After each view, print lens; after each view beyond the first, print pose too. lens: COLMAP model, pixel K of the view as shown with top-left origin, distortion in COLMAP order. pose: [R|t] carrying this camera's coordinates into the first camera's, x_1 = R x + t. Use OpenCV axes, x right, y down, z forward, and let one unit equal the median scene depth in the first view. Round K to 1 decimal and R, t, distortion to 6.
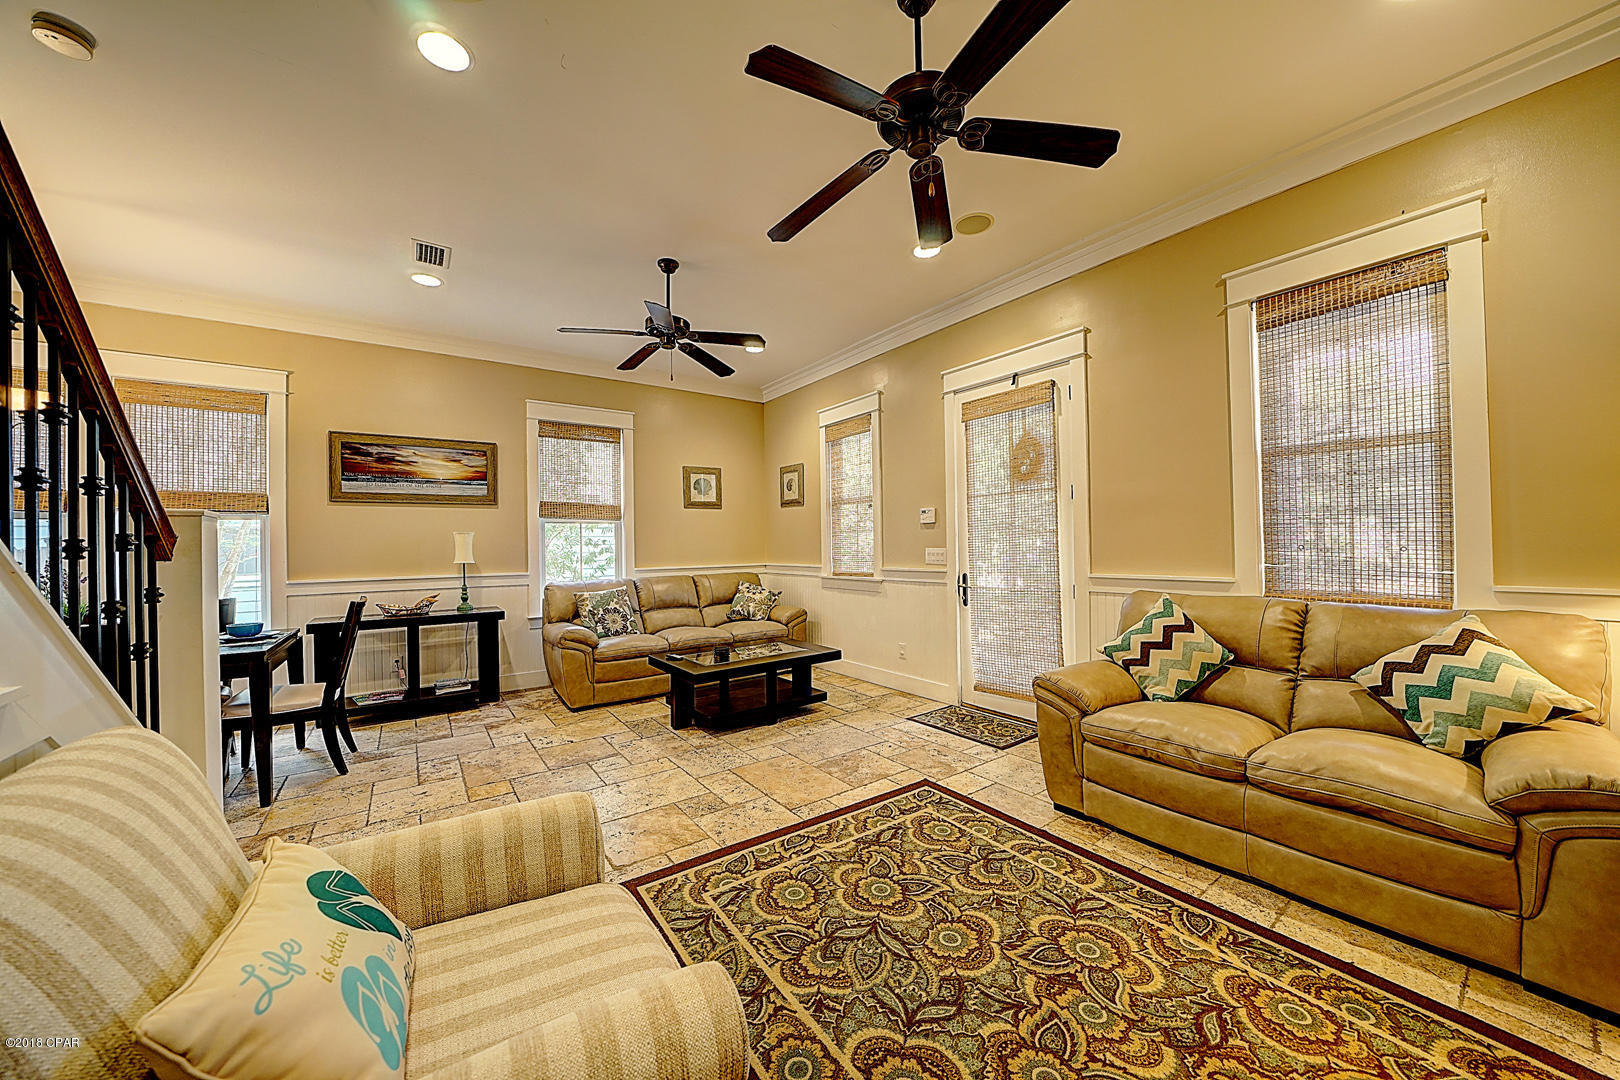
lens RADIAL K [[561.9, 0, 810.1], [0, 561.9, 541.4], [0, 0, 1]] dist [-0.025806, 0.002823]
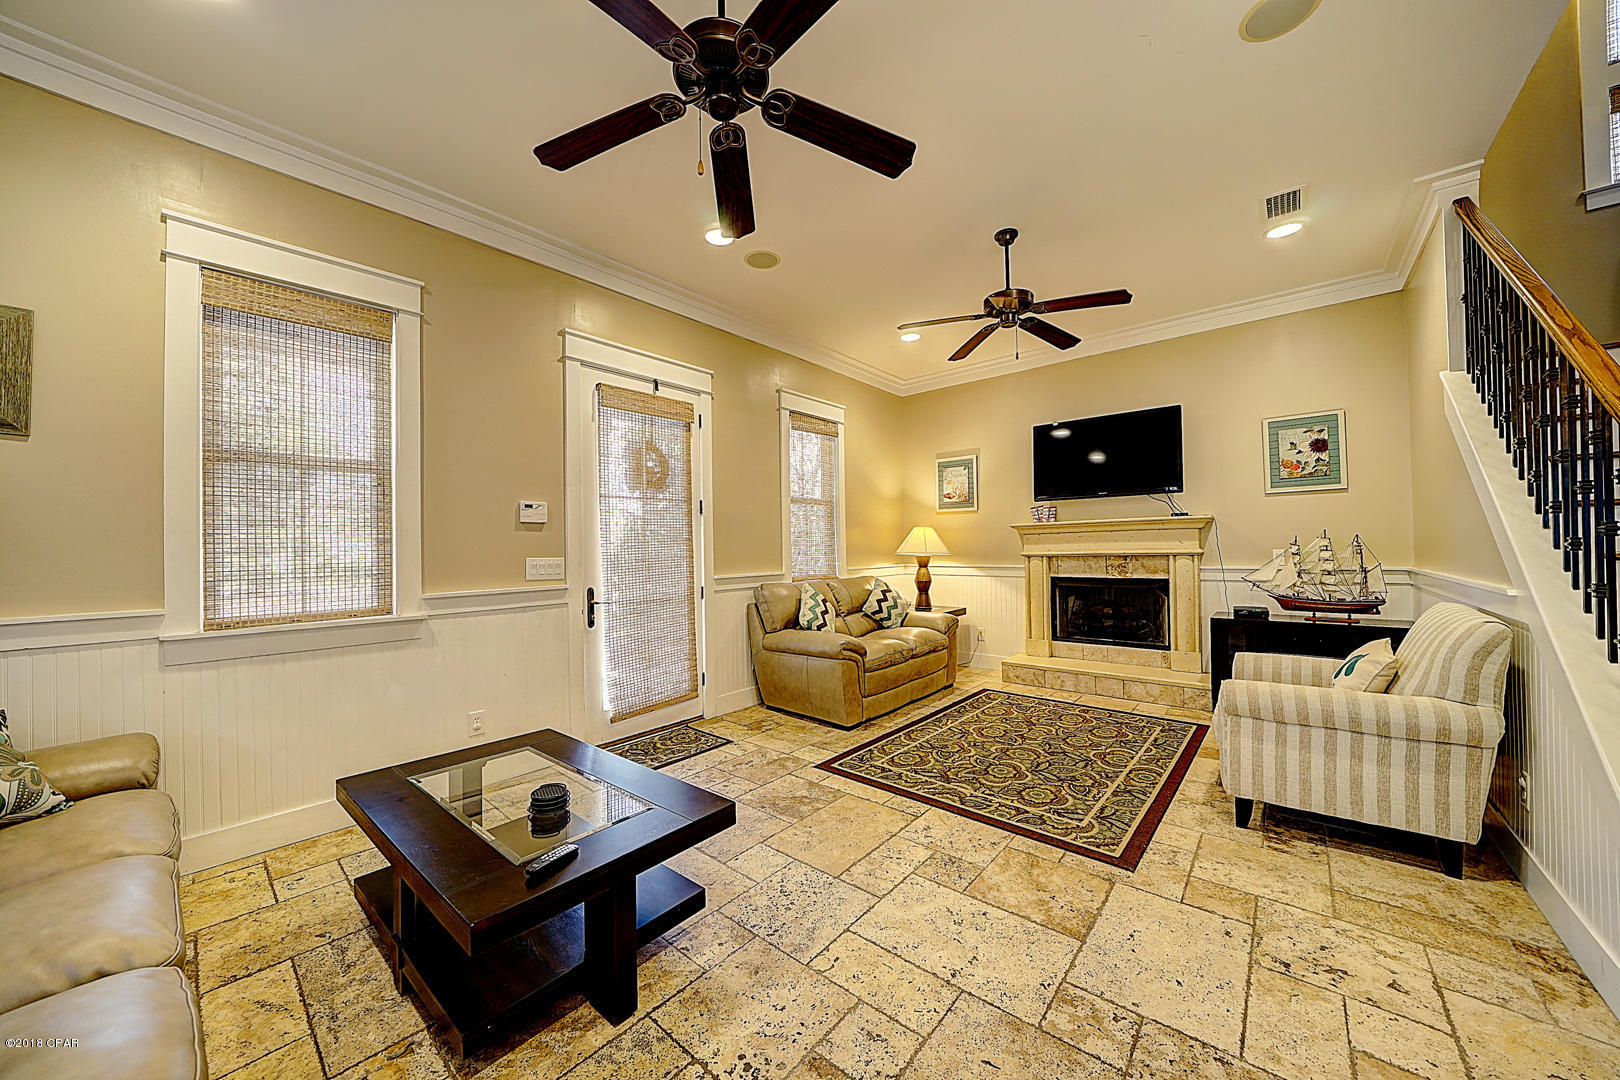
lens RADIAL K [[561.9, 0, 808.9], [0, 561.9, 541.0], [0, 0, 1]] dist [-0.025806, 0.002823]
pose [[-0.228568, 0.031488, 0.973019, -0.707723], [0.012013, 0.999492, -0.029523, 0.019729], [-0.973454, 0.004941, -0.228830, 1.043369]]
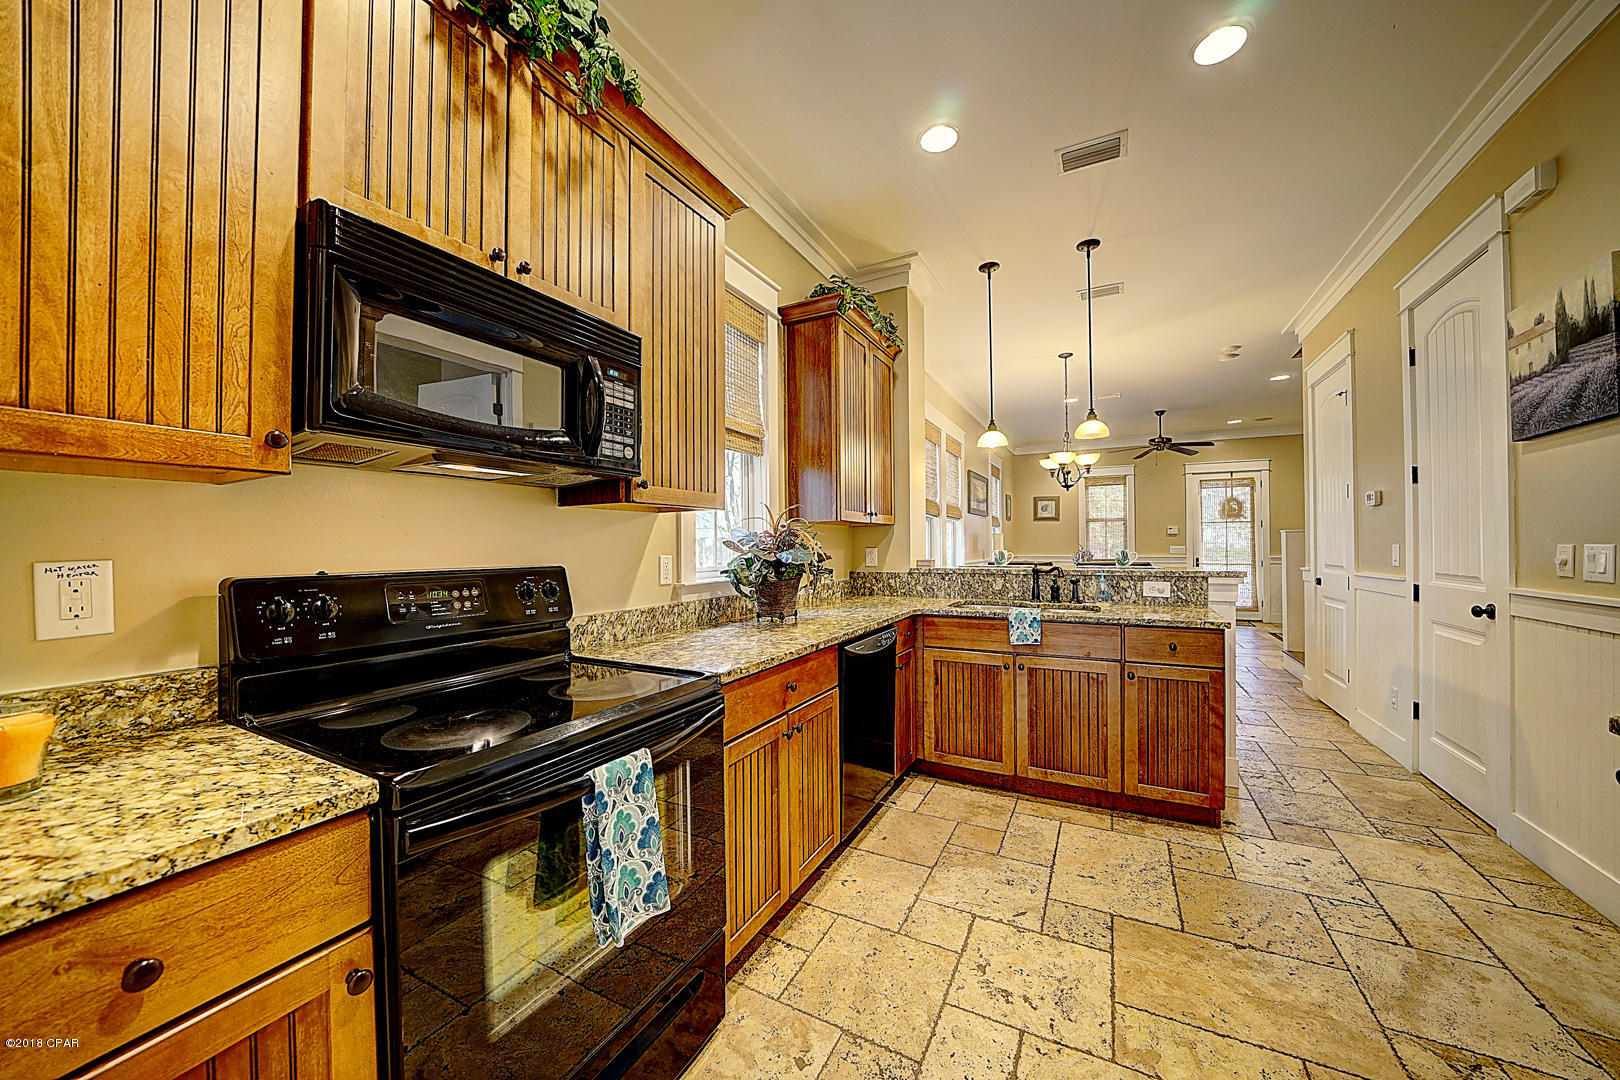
lens RADIAL K [[561.9, 0, 817.8], [0, 561.9, 539.0], [0, 0, 1]] dist [-0.025806, 0.002823]
pose [[0.893392, 0.018614, 0.448893, -2.381775], [-0.014127, 0.999811, -0.013344, 0.039620], [-0.449056, 0.005579, 0.893486, -0.310439]]
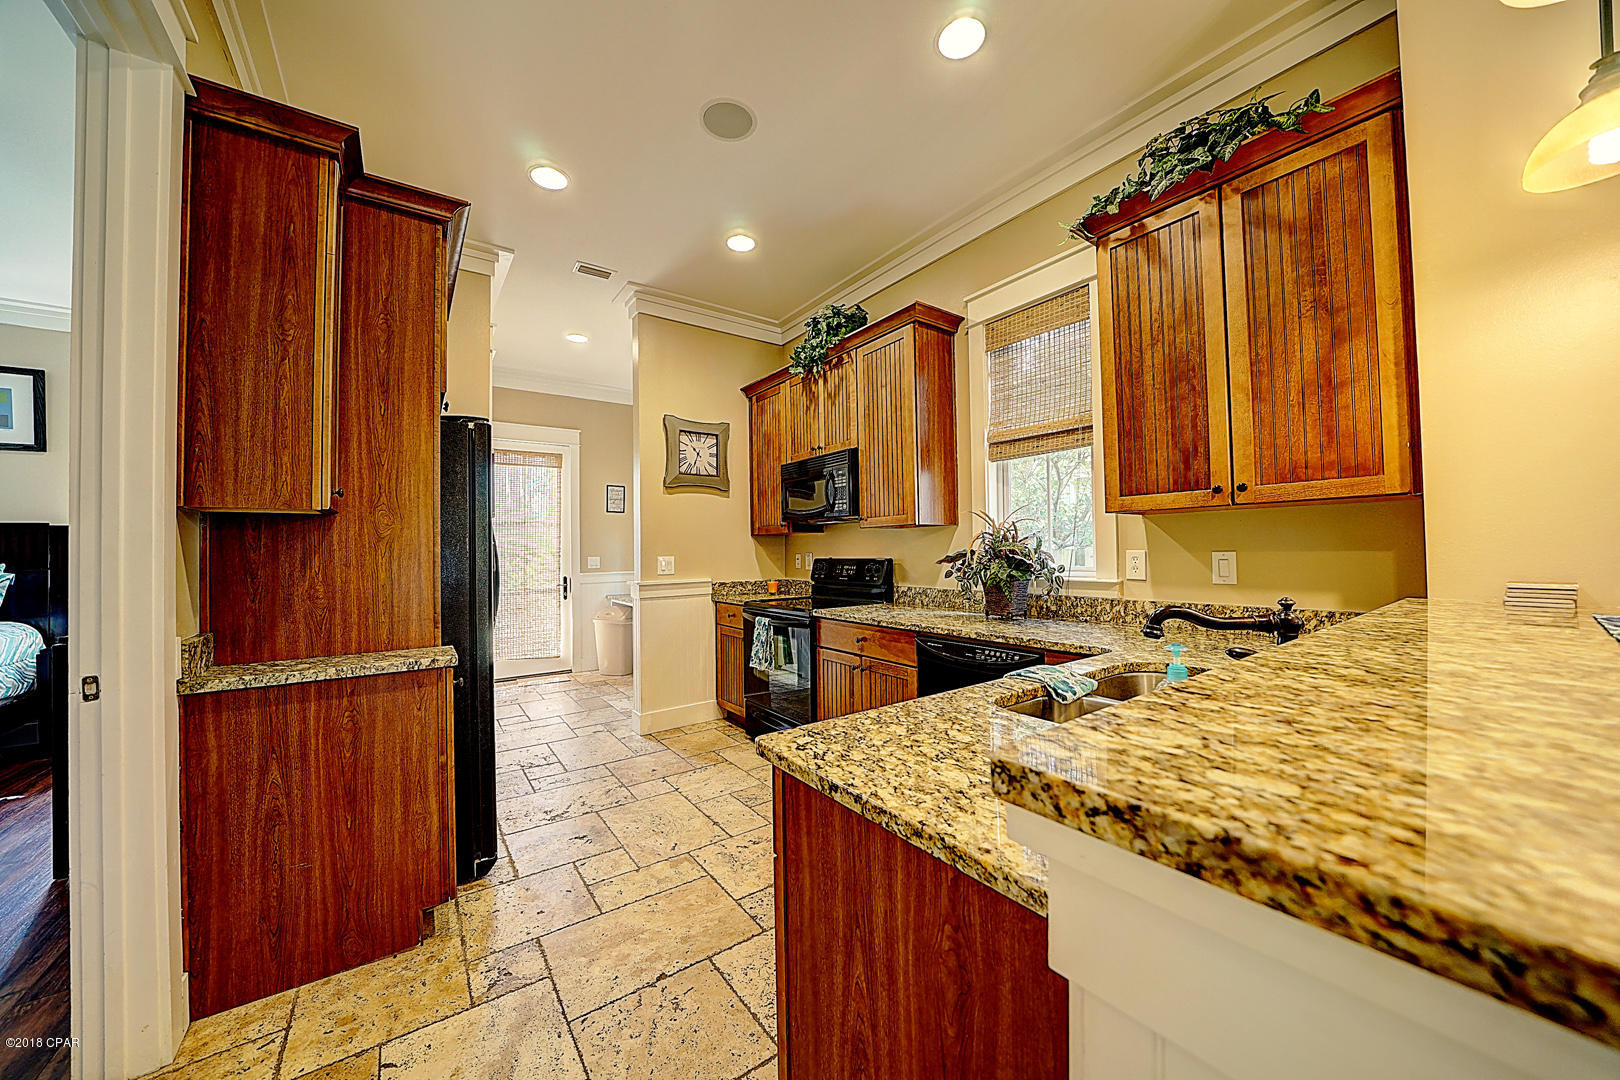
lens RADIAL K [[561.9, 0, 807.4], [0, 561.9, 539.7], [0, 0, 1]] dist [-0.025806, 0.002823]
pose [[0.000343, 0.001678, -0.999999, -1.399242], [0.026935, 0.999636, 0.001687, 0.021081], [0.999637, -0.026936, 0.000297, 0.073313]]
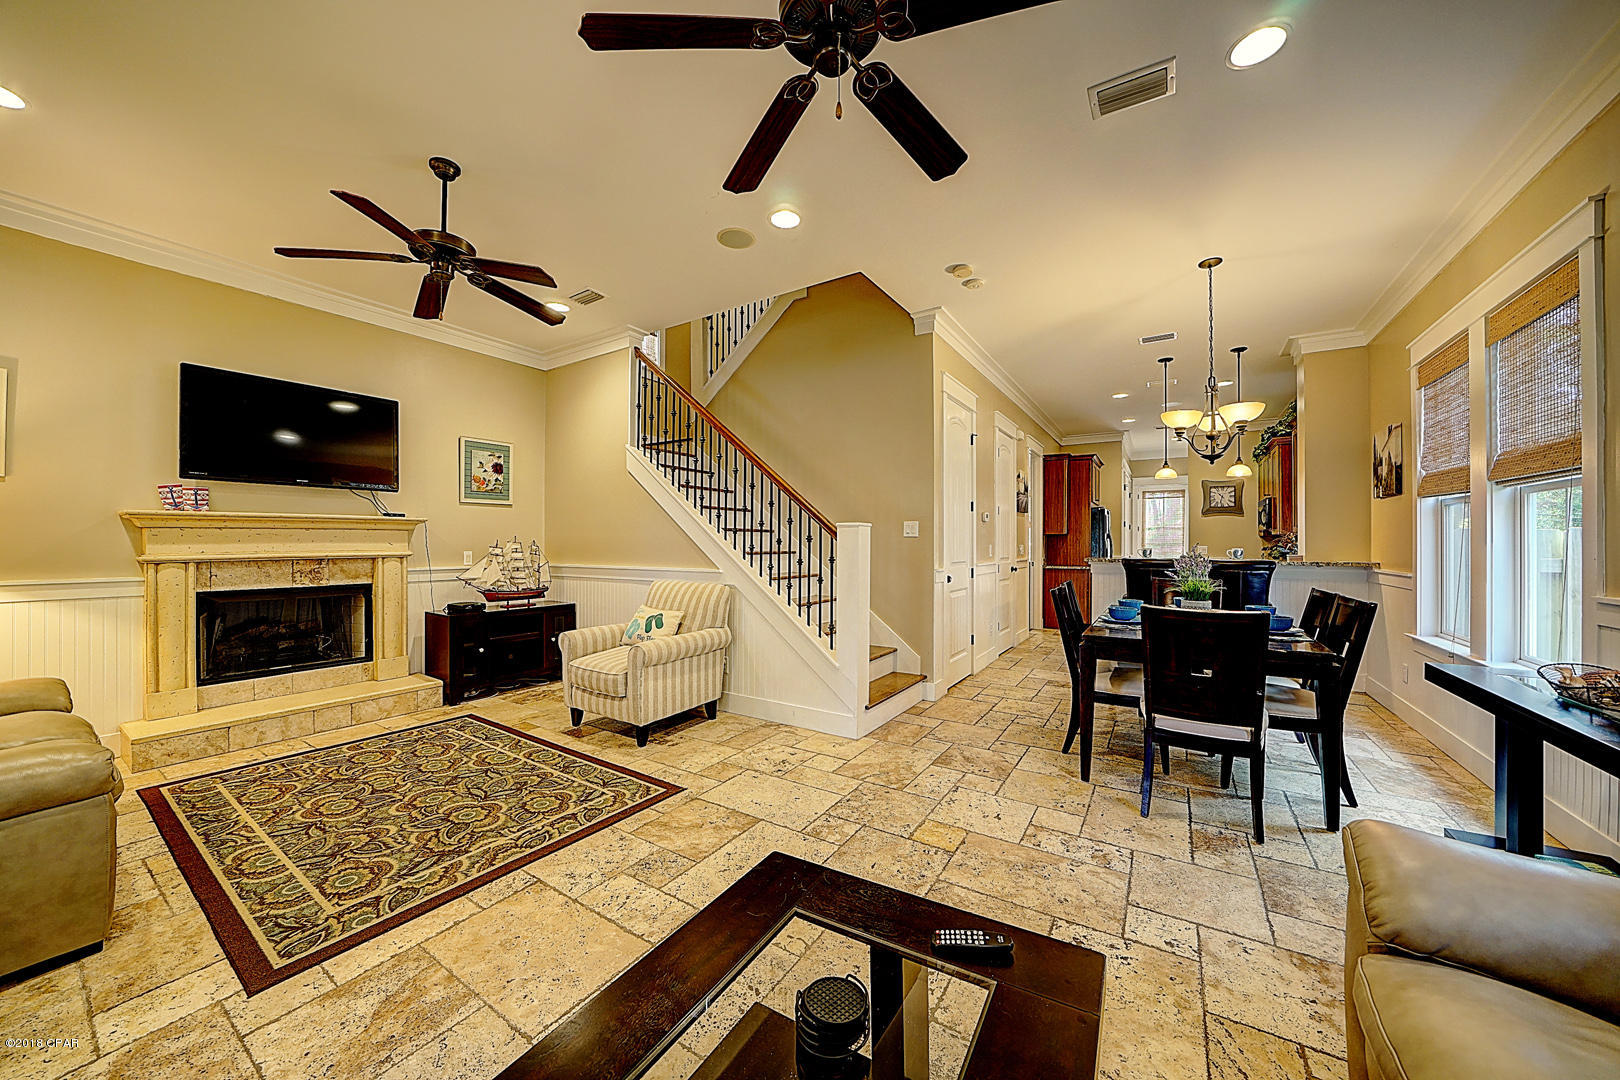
lens RADIAL K [[561.9, 0, 809.5], [0, 561.9, 541.1], [0, 0, 1]] dist [-0.025806, 0.002823]
pose [[-0.930922, 0.013853, -0.364955, -0.082676], [0.017158, 0.999836, -0.005813, 0.011770], [0.364814, -0.011673, -0.931007, 1.385591]]
